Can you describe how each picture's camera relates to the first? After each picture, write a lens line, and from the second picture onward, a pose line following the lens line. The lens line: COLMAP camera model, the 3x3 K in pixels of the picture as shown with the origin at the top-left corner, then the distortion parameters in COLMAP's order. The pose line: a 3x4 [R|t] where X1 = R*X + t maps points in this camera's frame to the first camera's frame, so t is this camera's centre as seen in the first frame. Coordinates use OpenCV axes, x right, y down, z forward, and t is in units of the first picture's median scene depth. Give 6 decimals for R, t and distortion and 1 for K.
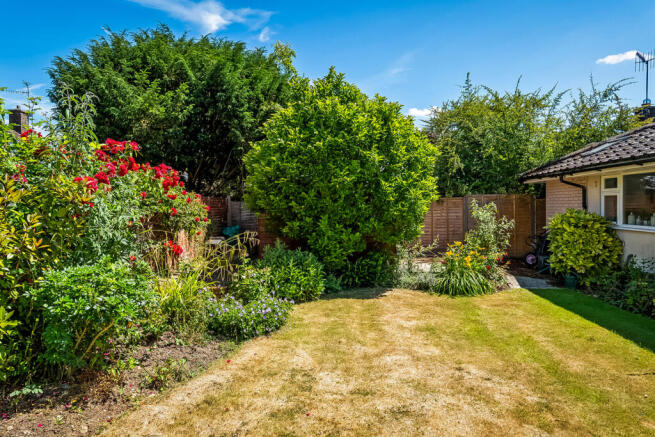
lens RADIAL K [[408.6, 0, 327.2], [0, 408.6, 218.5], [0, 0, 1]] dist [0.003248, 0.000189]
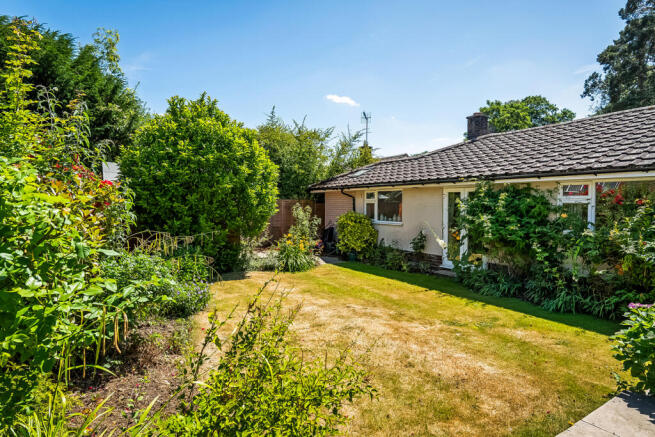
lens RADIAL K [[362.8, 0, 328.2], [0, 362.8, 218.3], [0, 0, 1]] dist [-0.000714, -0.001680]
pose [[0.807358, -0.001534, 0.590060, -0.314711], [-0.000236, 0.999996, 0.002922, 0.000177], [-0.590062, -0.002498, 0.807354, -0.077553]]
